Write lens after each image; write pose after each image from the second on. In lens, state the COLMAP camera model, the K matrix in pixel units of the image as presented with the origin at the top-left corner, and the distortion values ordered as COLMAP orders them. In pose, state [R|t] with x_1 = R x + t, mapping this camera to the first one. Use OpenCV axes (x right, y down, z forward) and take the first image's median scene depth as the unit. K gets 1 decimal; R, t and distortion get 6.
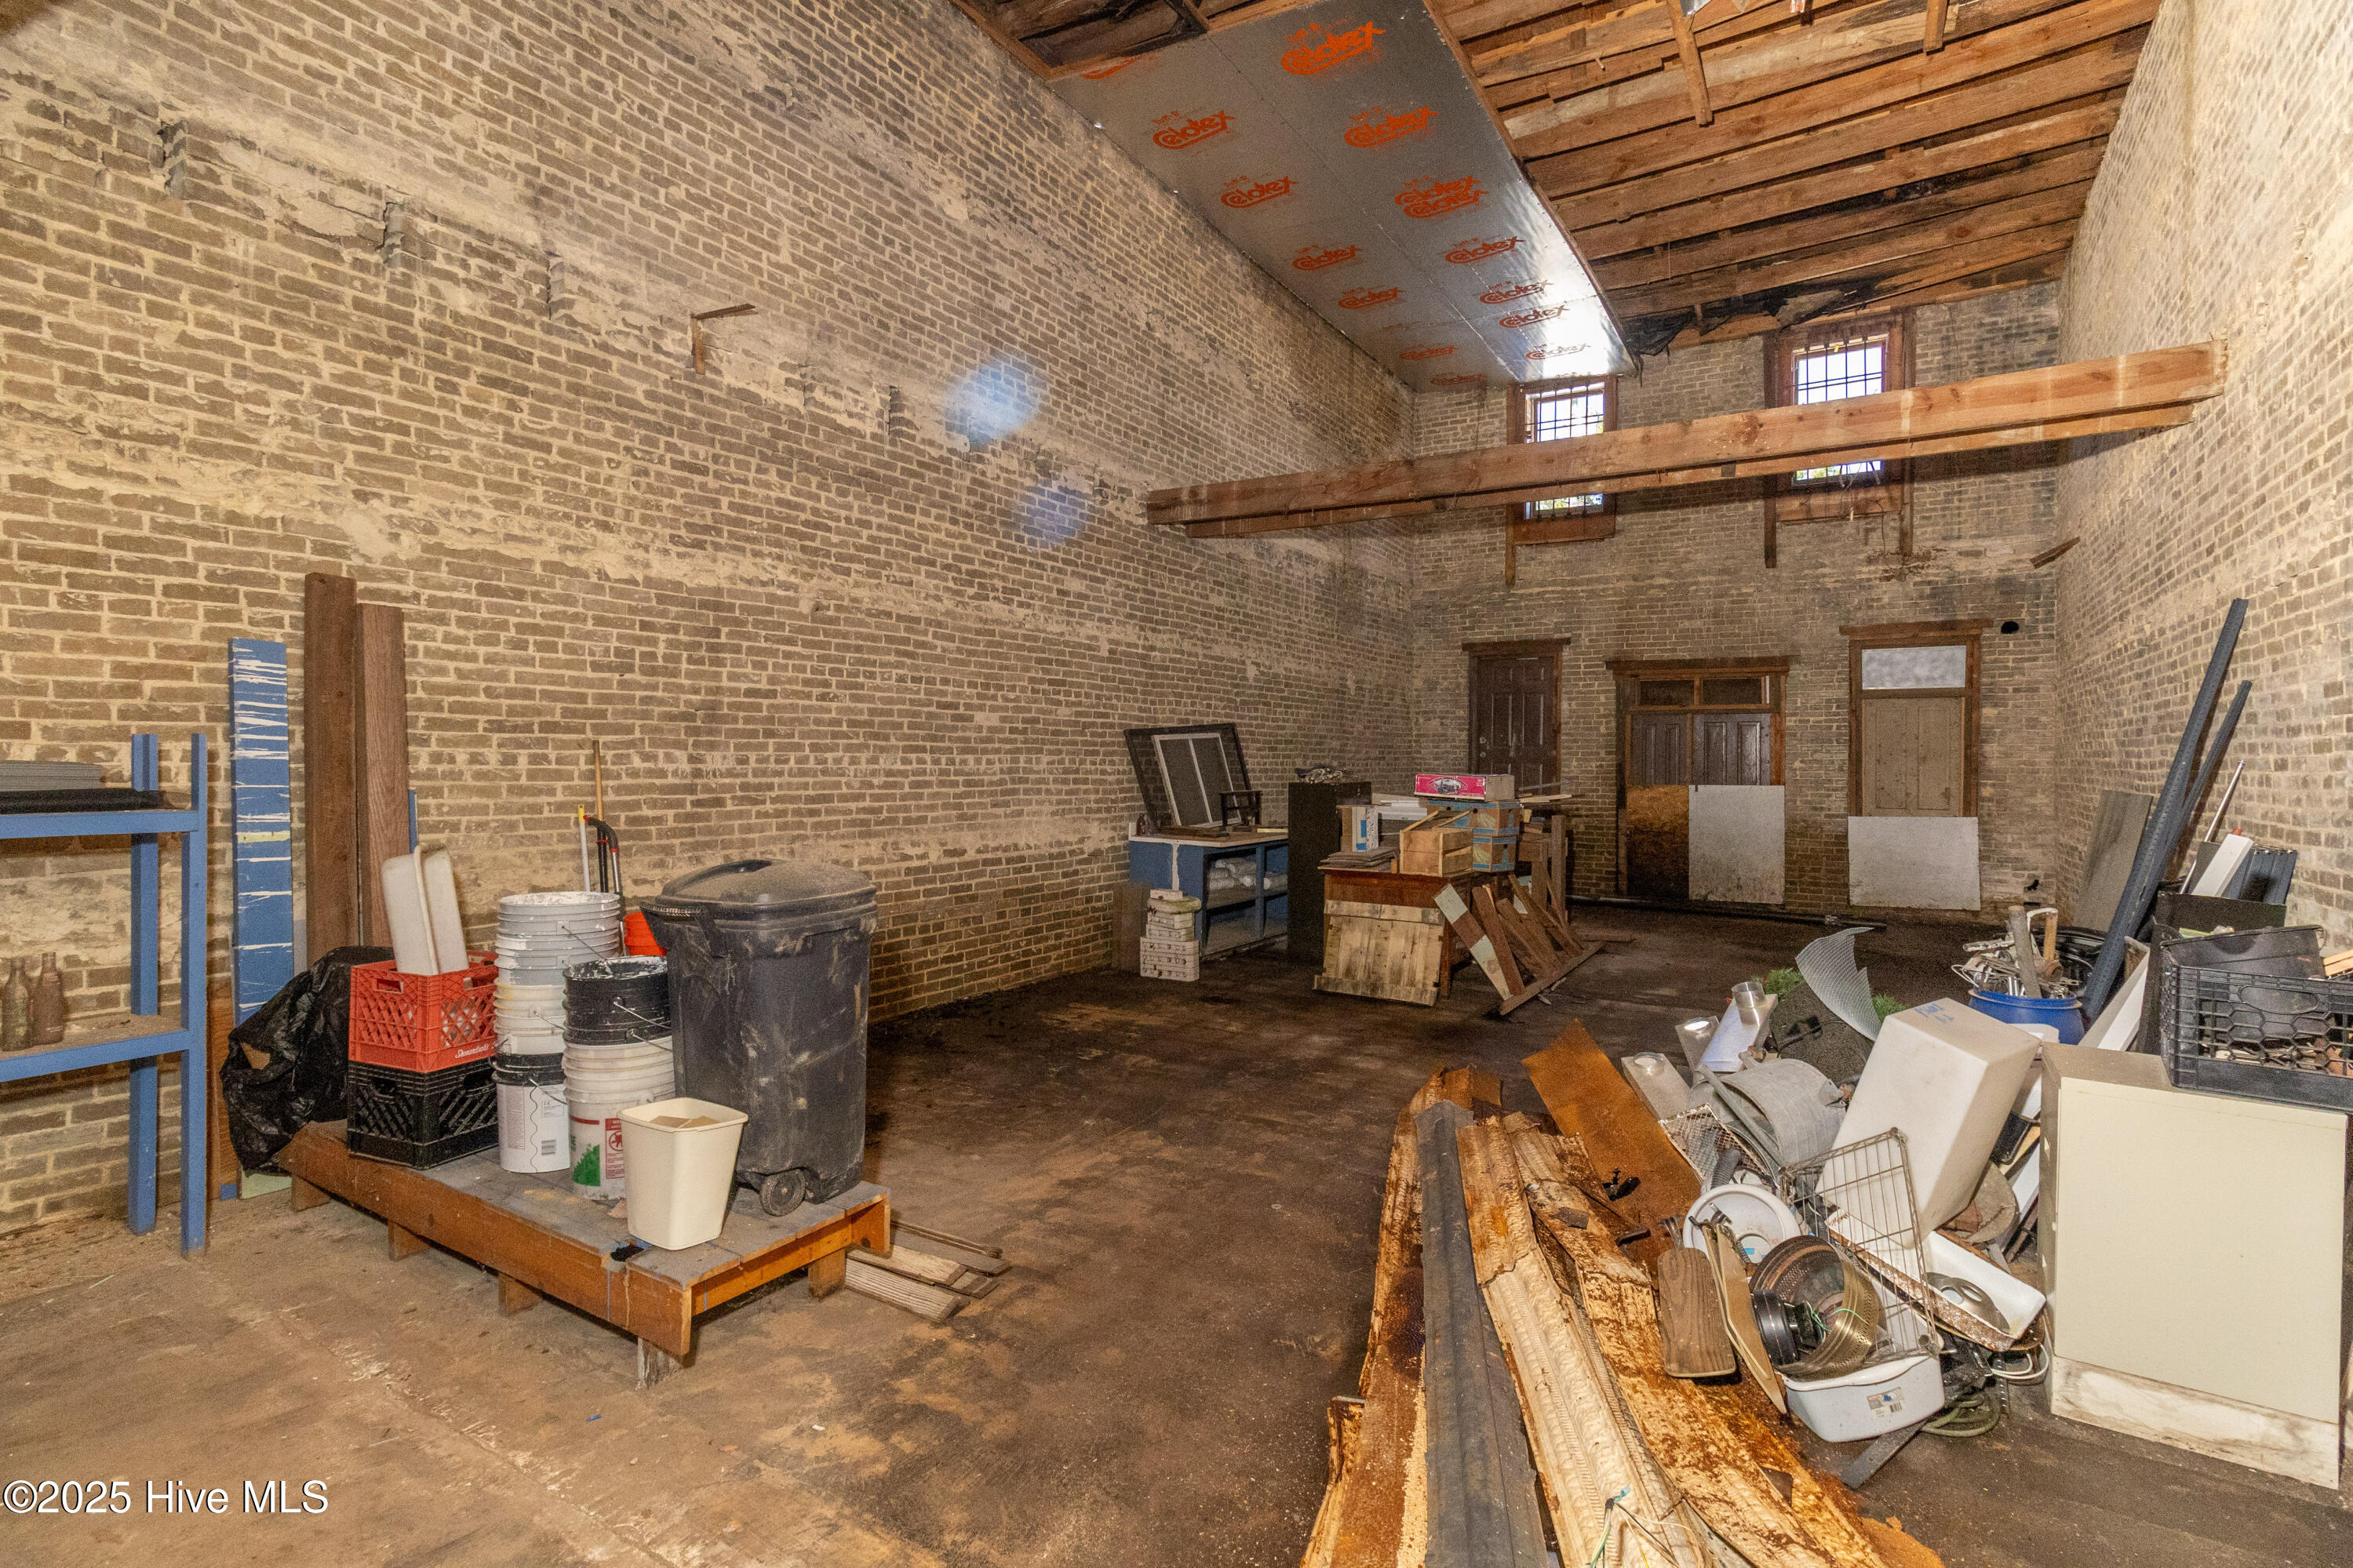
lens RADIAL K [[1079.5, 0, 1186.7], [0, 1079.5, 768.9], [0, 0, 1]] dist [-0.000753, 0.000081]
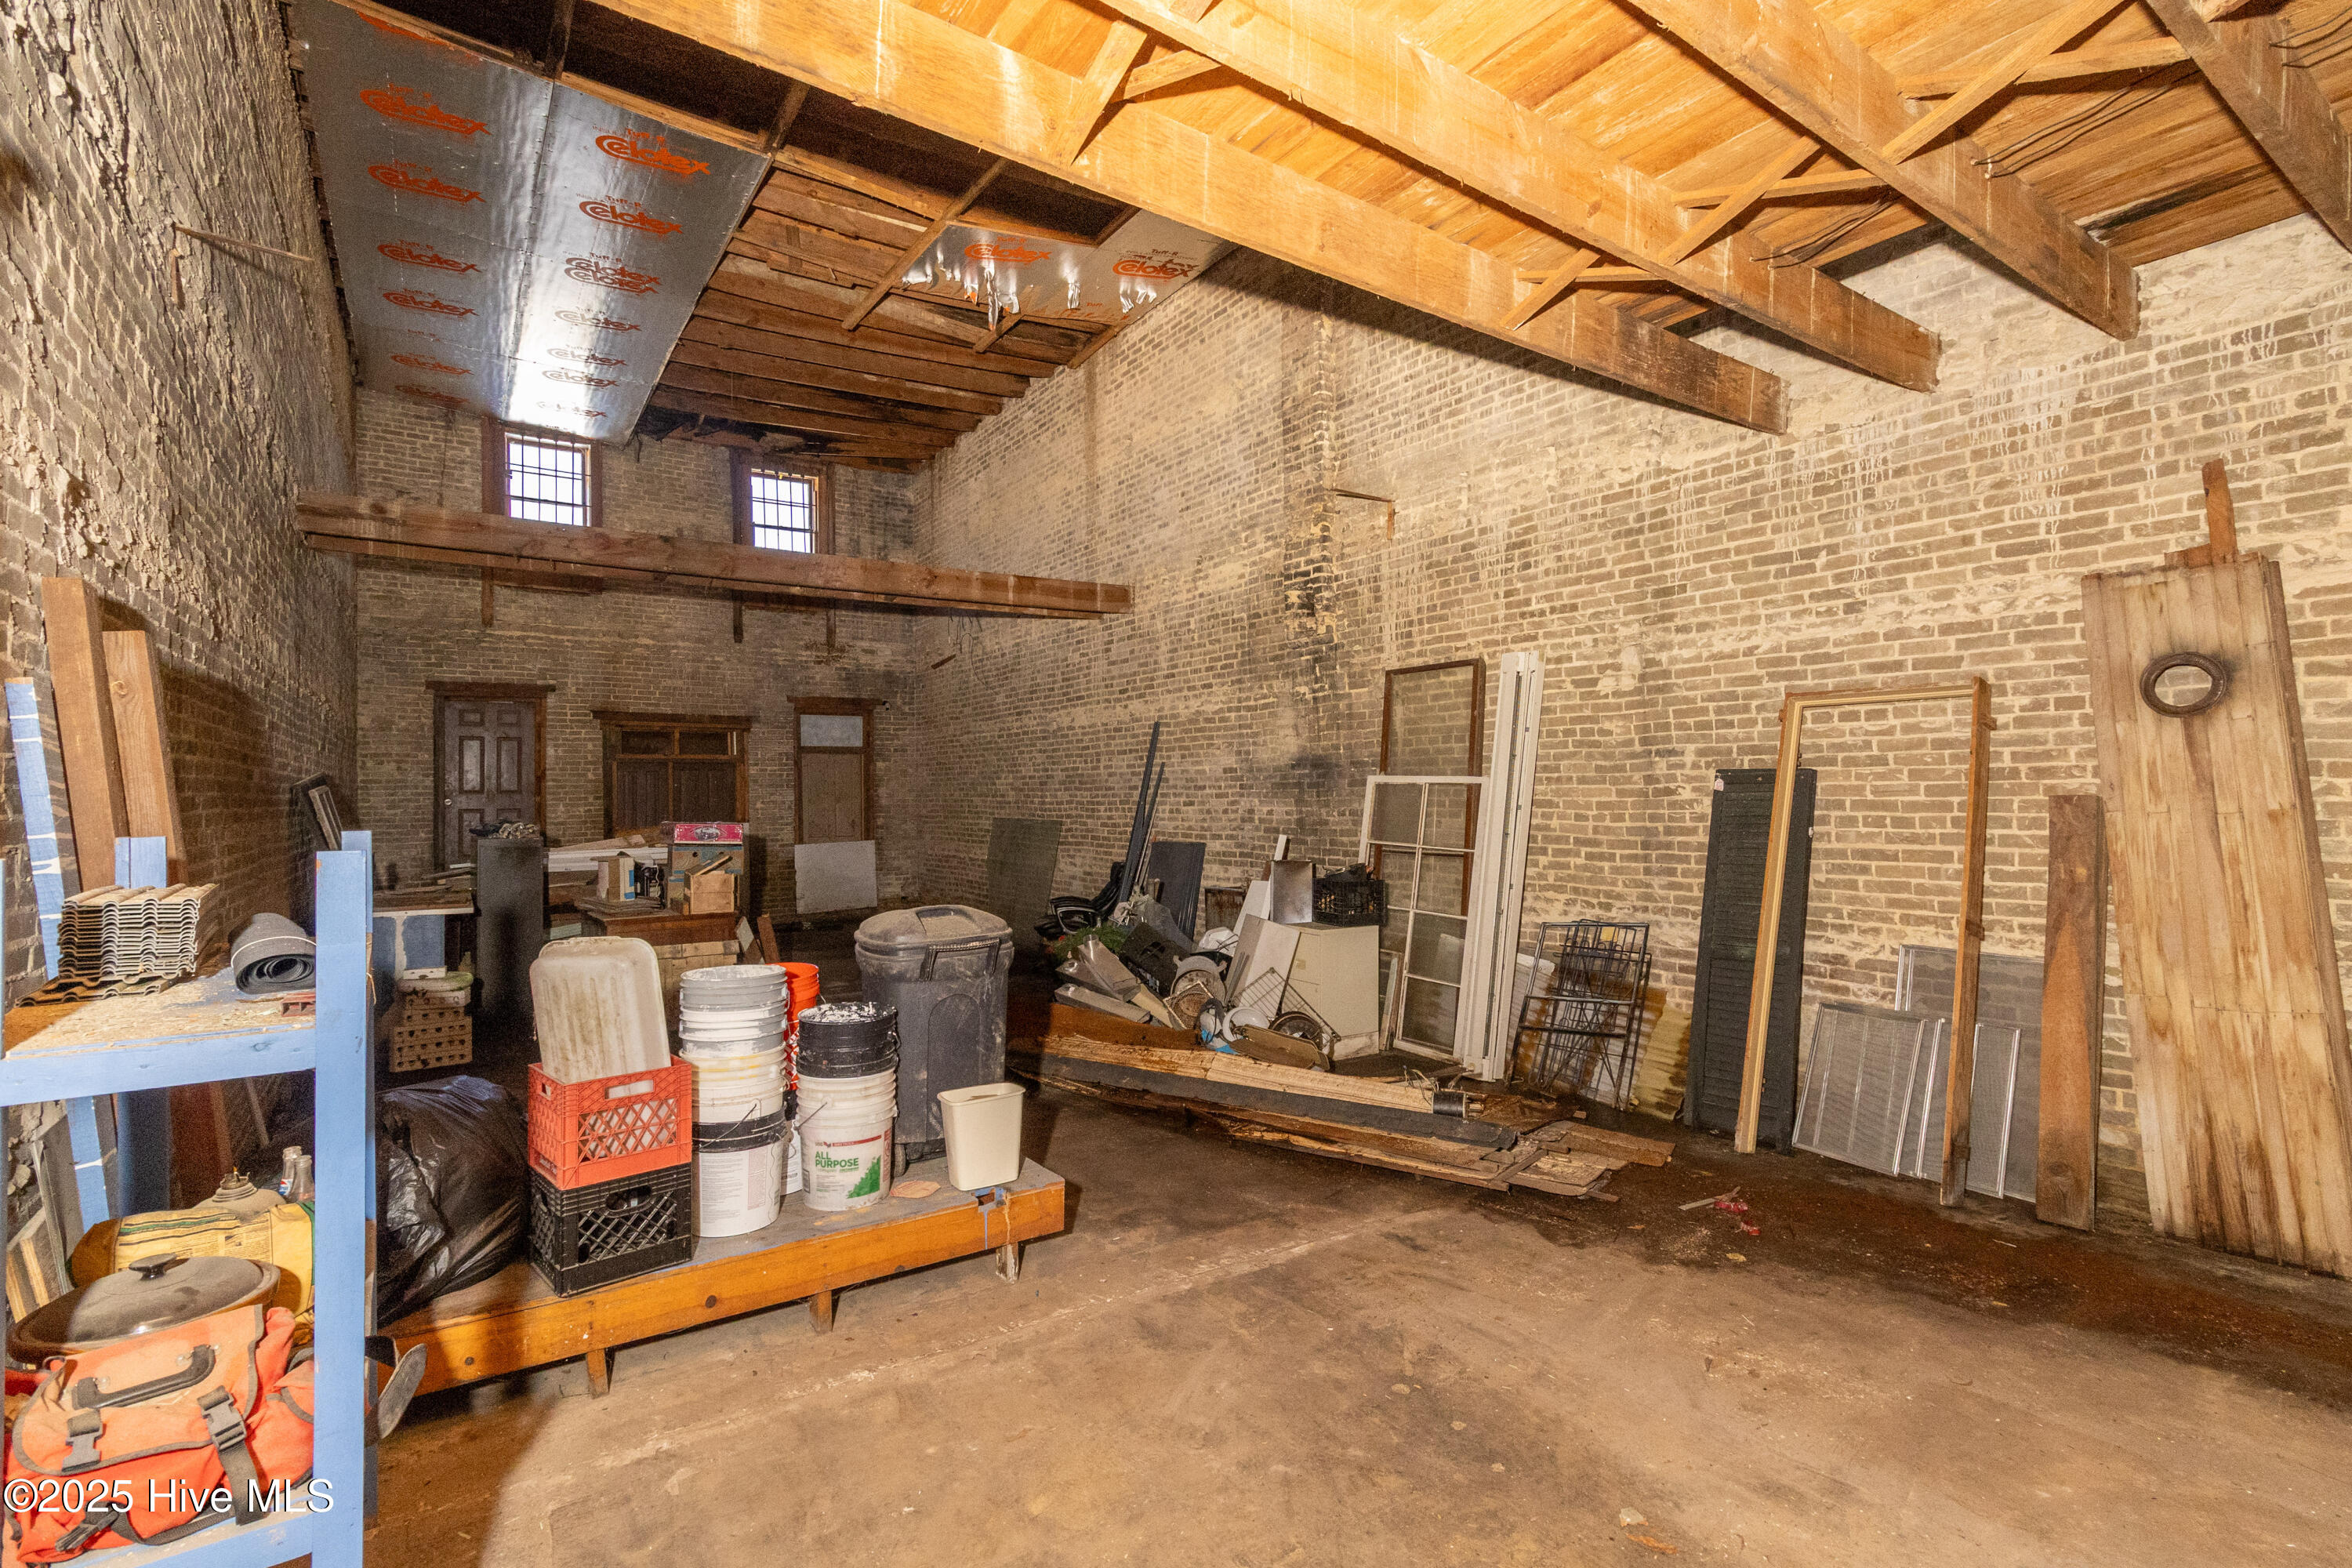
lens RADIAL K [[1079.2, 0, 1186.5], [0, 1079.2, 786.0], [0, 0, 1]] dist [-0.000753, 0.000081]
pose [[0.422520, -0.007157, 0.906325, -0.350639], [0.021901, 0.999757, -0.002315, -0.012736], [-0.906089, 0.020828, 0.422574, 0.040034]]
